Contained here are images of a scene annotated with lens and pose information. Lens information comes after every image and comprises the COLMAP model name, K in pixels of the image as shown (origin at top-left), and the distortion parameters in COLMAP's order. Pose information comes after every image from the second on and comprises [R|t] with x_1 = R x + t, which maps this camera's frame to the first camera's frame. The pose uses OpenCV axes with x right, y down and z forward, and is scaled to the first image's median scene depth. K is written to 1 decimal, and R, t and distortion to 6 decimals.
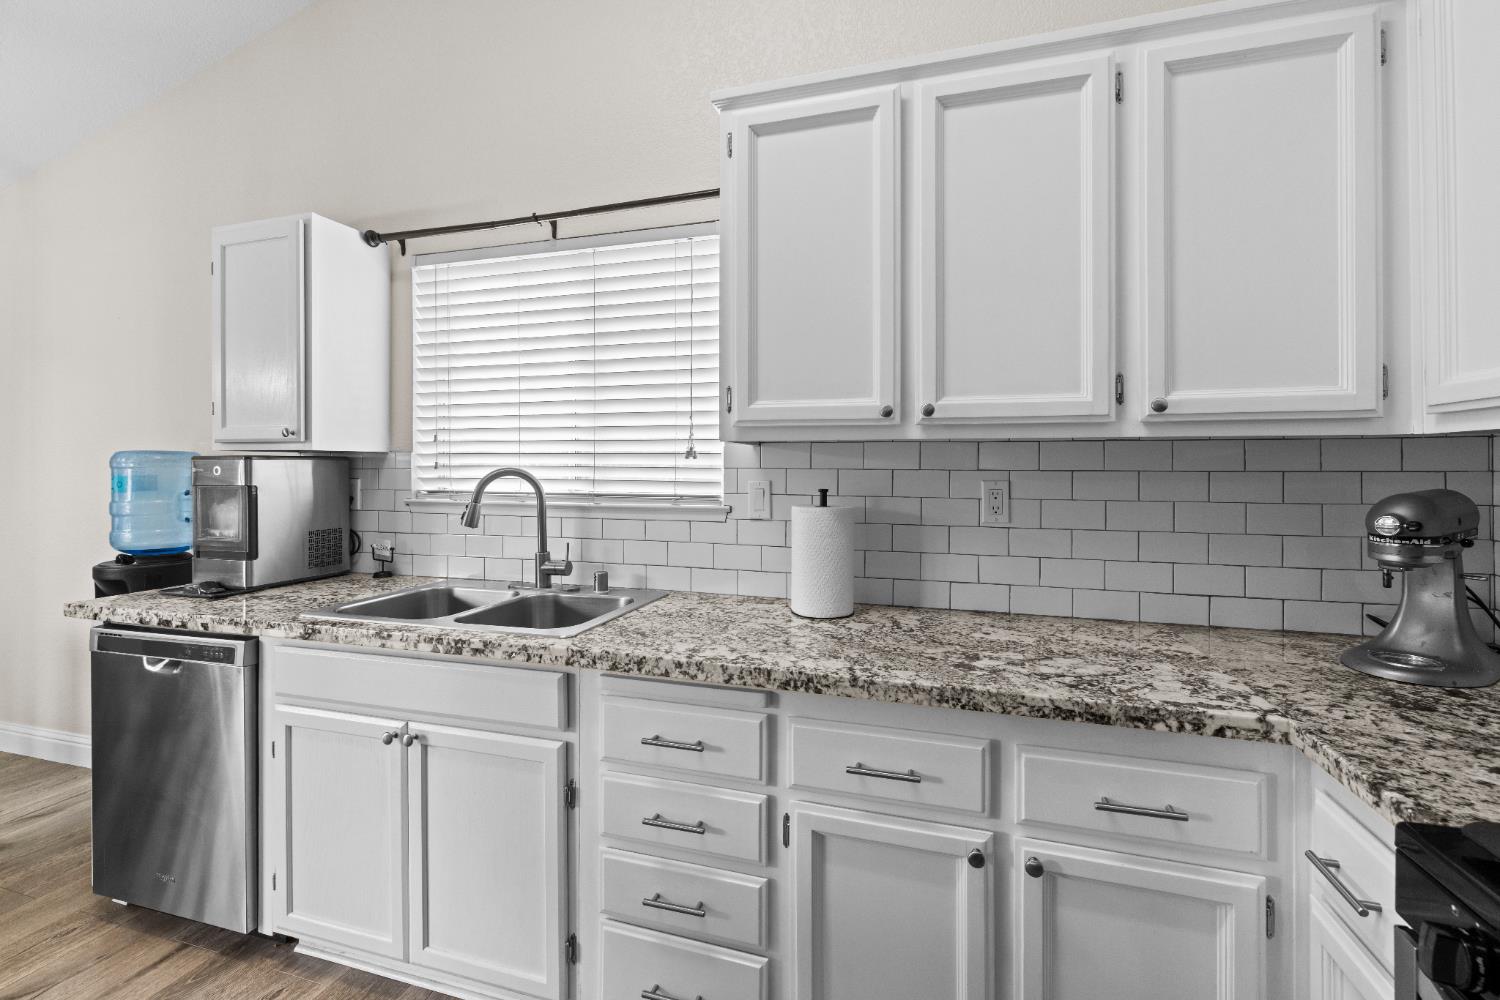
lens RADIAL K [[654.9, 0, 750.7], [0, 654.9, 473.4], [0, 0, 1]] dist [0.004700, 0.000142]
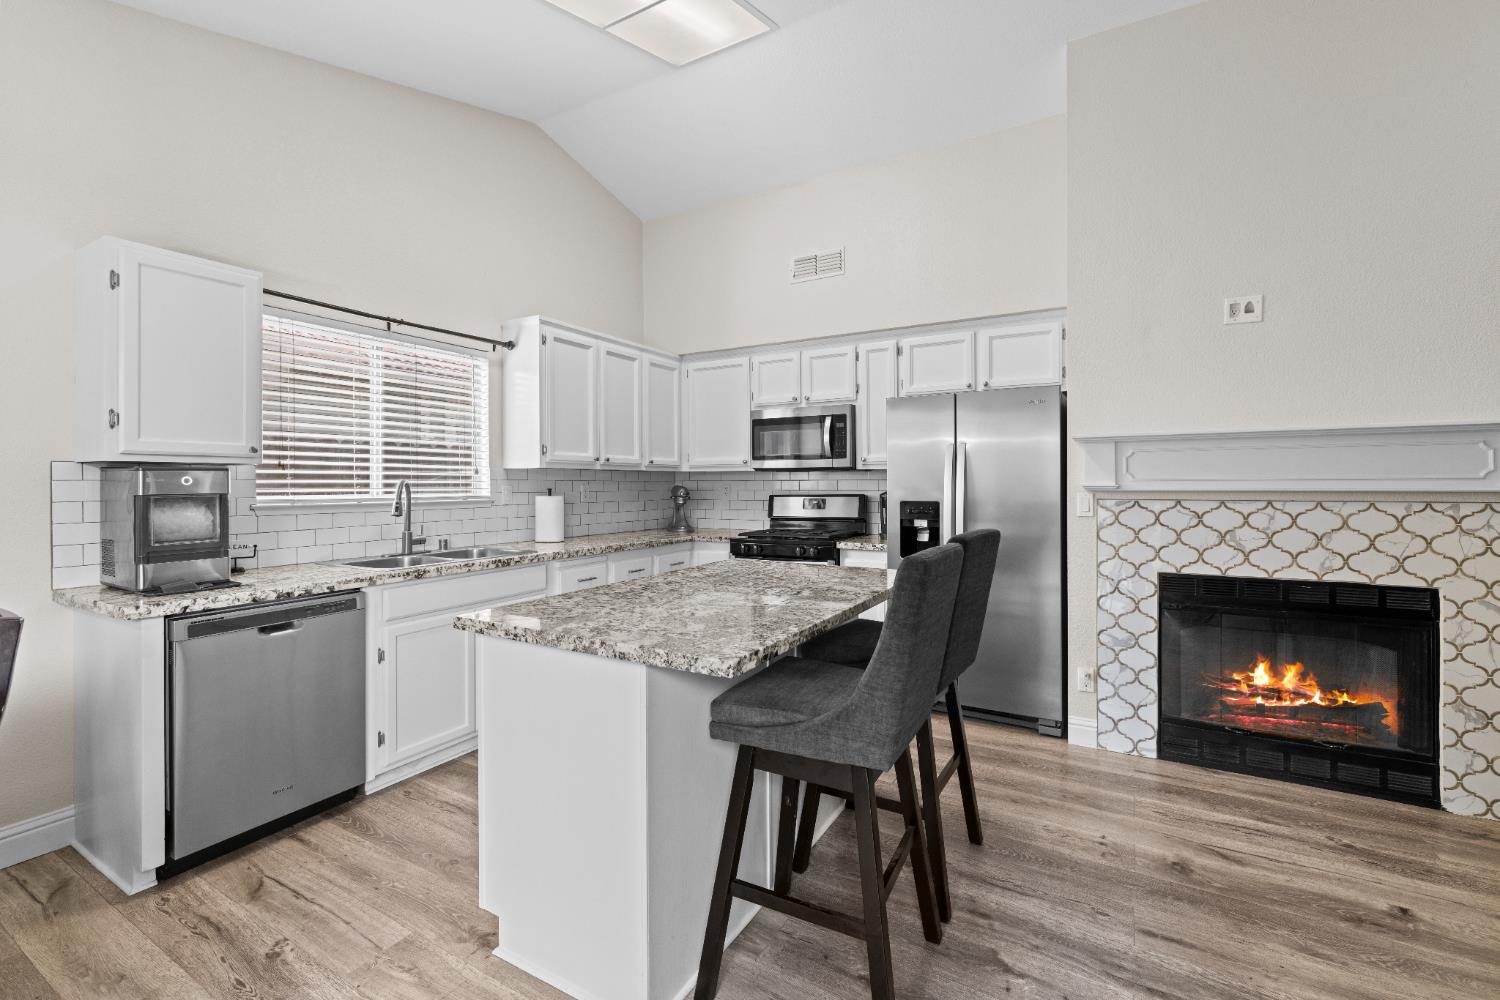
lens RADIAL K [[654.9, 0, 752.9], [0, 654.9, 484.4], [0, 0, 1]] dist [0.004700, 0.000142]
pose [[0.226167, -0.004319, 0.974079, -1.958064], [0.013966, 0.999902, 0.001191, 0.015784], [-0.973988, 0.013334, 0.226205, -0.221582]]
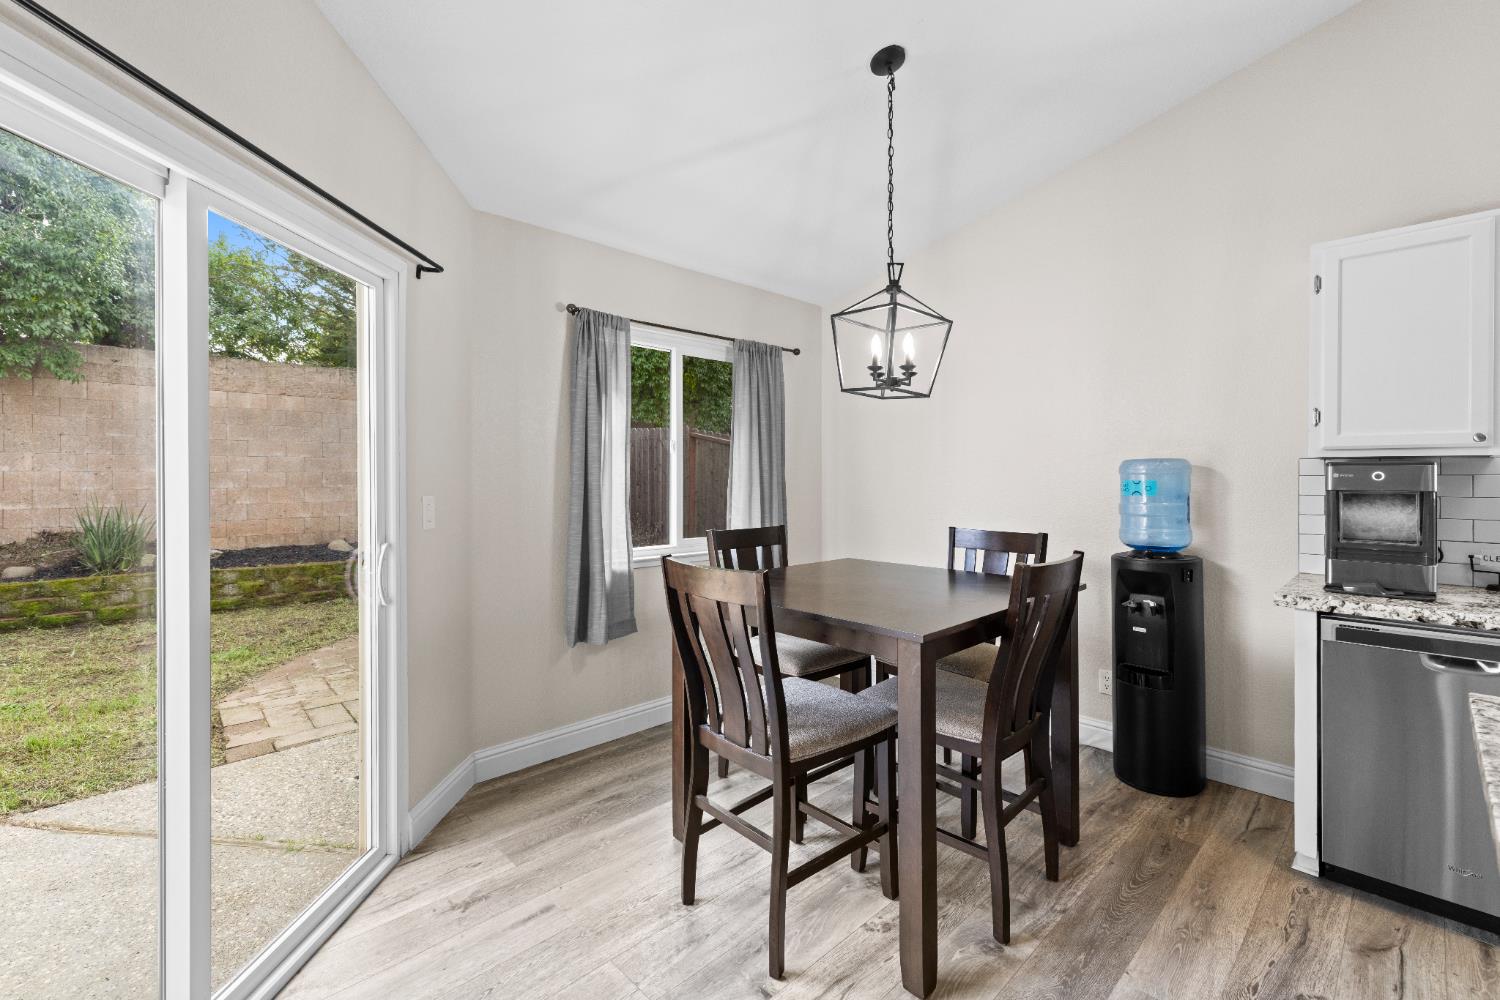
lens RADIAL K [[654.9, 0, 754.0], [0, 654.9, 477.1], [0, 0, 1]] dist [0.004700, 0.000142]
pose [[0.875500, 0.004904, -0.483192, -1.367691], [-0.008733, 0.999946, -0.005675, 0.013040], [0.483138, 0.009189, 0.875496, -0.446073]]
